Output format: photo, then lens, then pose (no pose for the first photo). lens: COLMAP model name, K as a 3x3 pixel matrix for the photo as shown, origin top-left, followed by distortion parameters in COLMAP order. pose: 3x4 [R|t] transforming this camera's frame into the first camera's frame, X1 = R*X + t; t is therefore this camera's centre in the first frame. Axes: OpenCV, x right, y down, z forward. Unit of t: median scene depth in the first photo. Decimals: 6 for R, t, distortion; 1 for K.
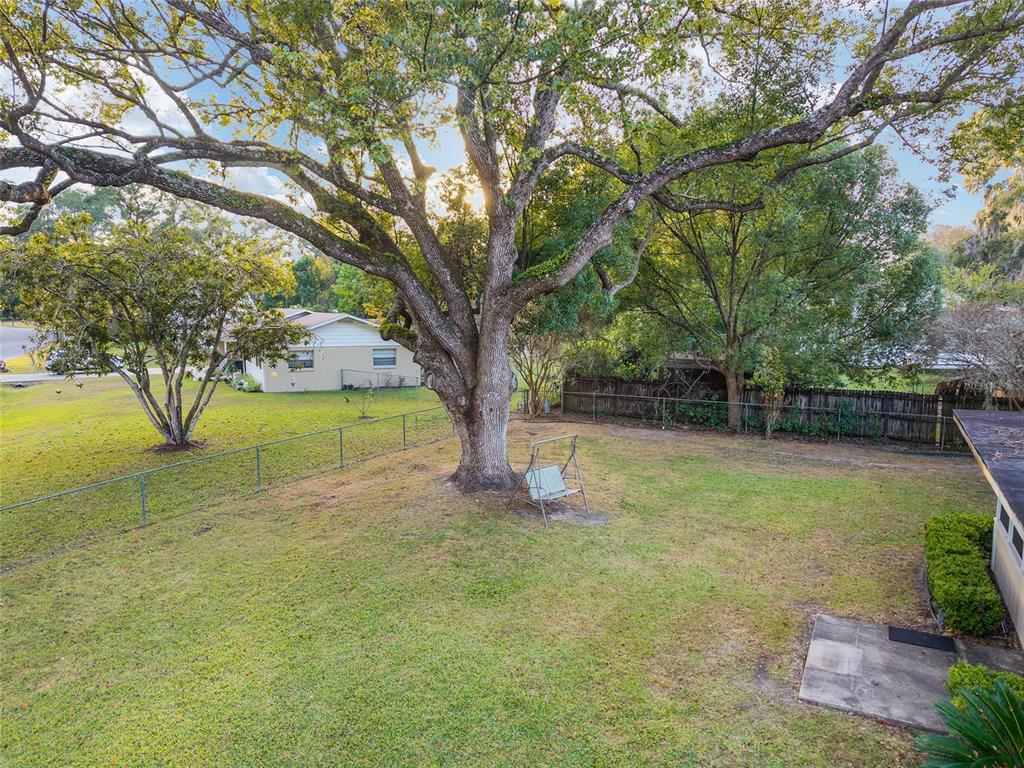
lens RADIAL K [[688.7, 0, 506.8], [0, 688.7, 380.0], [0, 0, 1]] dist [0.027815, -0.026370]
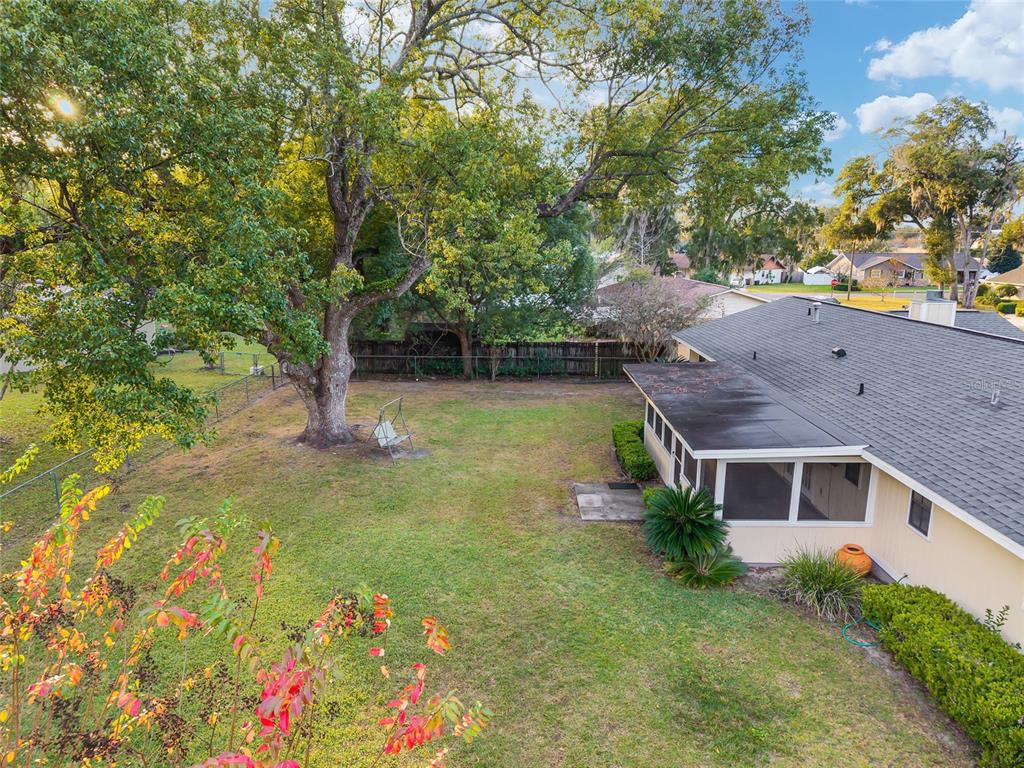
lens RADIAL K [[688.7, 0, 513.2], [0, 688.7, 384.8], [0, 0, 1]] dist [0.027815, -0.026370]
pose [[0.880391, -0.094538, 0.464730, -0.336063], [0.047465, 0.992574, 0.111996, -0.089711], [-0.471867, -0.076541, 0.878341, -0.334950]]
